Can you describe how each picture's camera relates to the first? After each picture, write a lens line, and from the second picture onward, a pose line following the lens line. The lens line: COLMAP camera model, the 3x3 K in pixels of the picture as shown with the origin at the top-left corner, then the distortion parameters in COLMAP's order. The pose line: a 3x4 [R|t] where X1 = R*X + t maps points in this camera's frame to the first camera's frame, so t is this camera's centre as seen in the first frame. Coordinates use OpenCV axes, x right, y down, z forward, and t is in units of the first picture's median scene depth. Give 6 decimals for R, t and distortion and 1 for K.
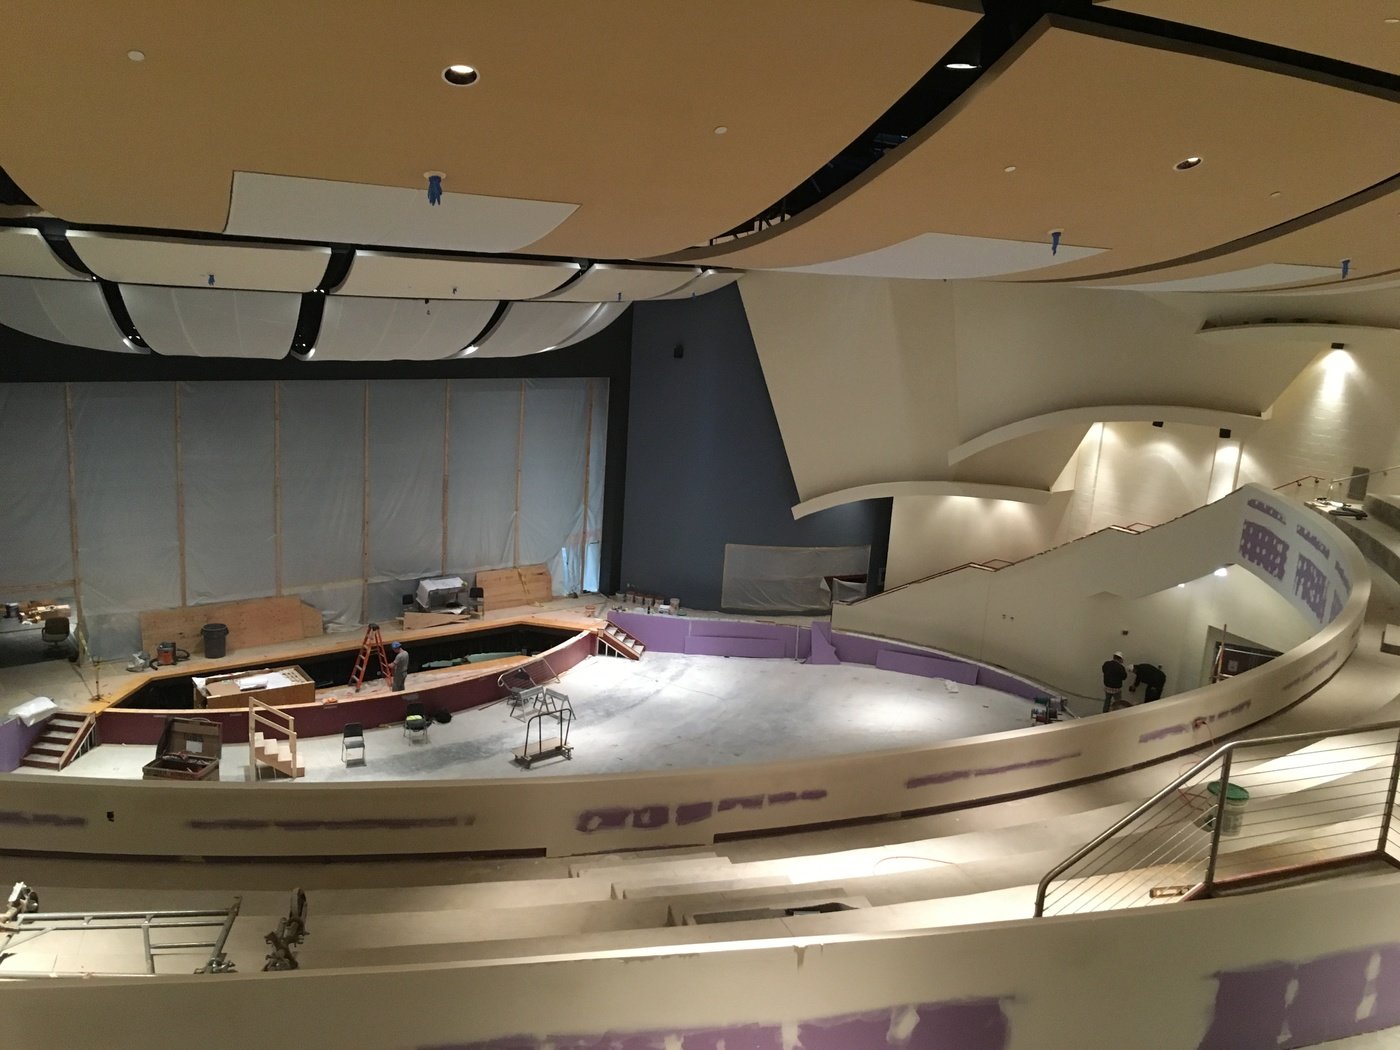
lens RADIAL K [[1192.3, 0, 693.1], [0, 1192.3, 529.5], [0, 0, 1]] dist [0.082378, -0.113366]
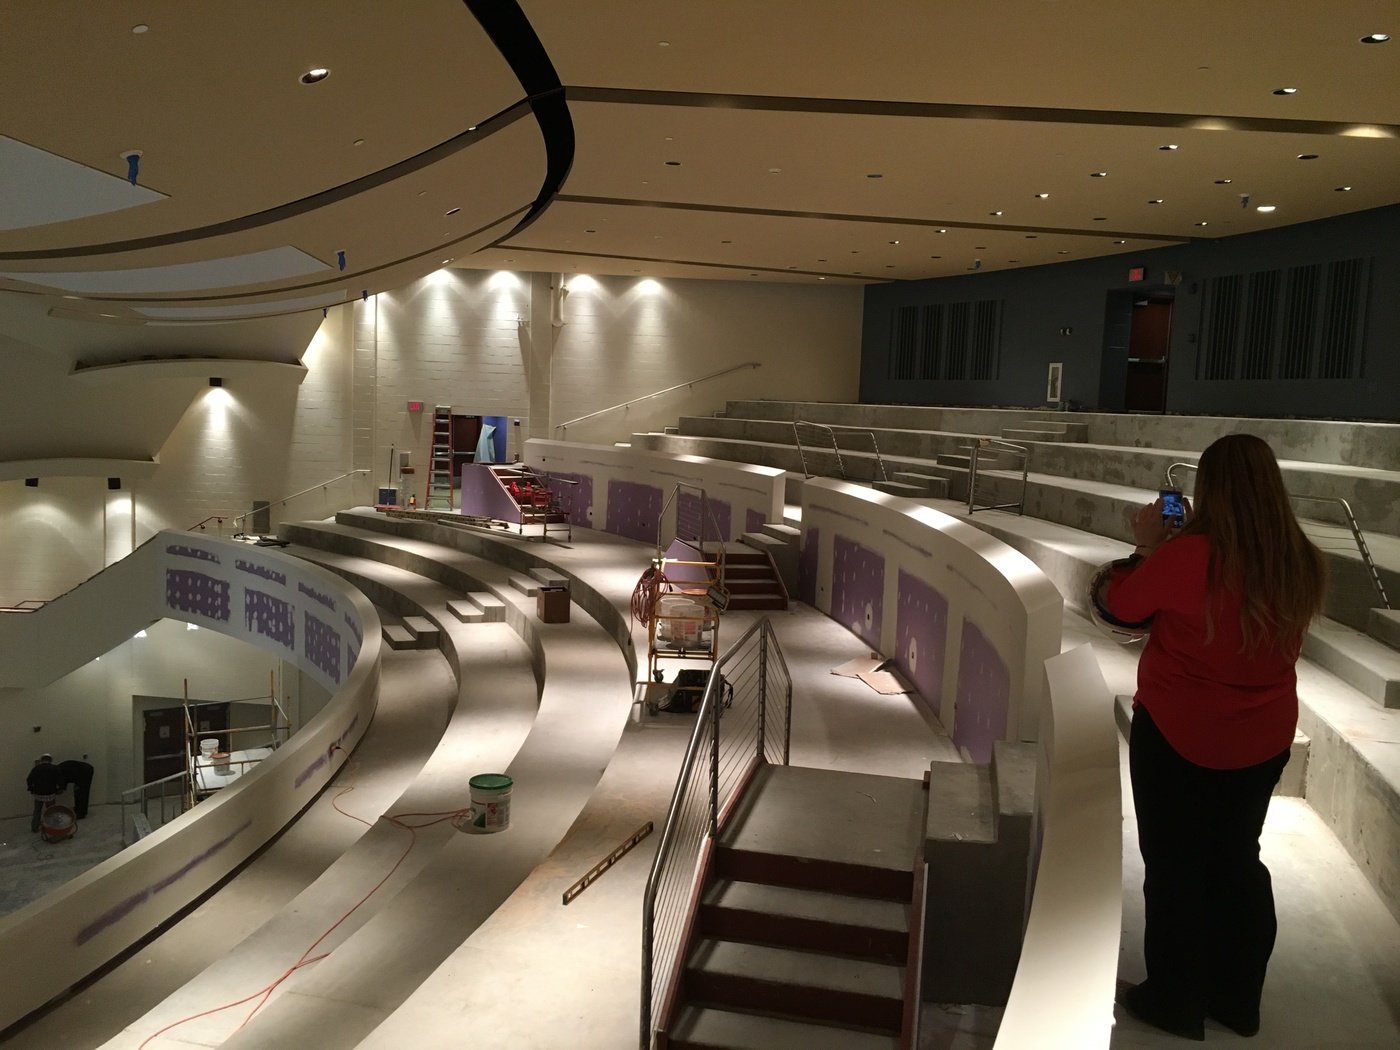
lens RADIAL K [[1192.3, 0, 693.1], [0, 1192.3, 529.5], [0, 0, 1]] dist [0.082378, -0.113366]
pose [[0.570272, -0.132398, 0.810716, -0.064614], [0.189467, 0.981515, 0.027017, 0.014213], [-0.799307, 0.138197, 0.584816, 0.128265]]
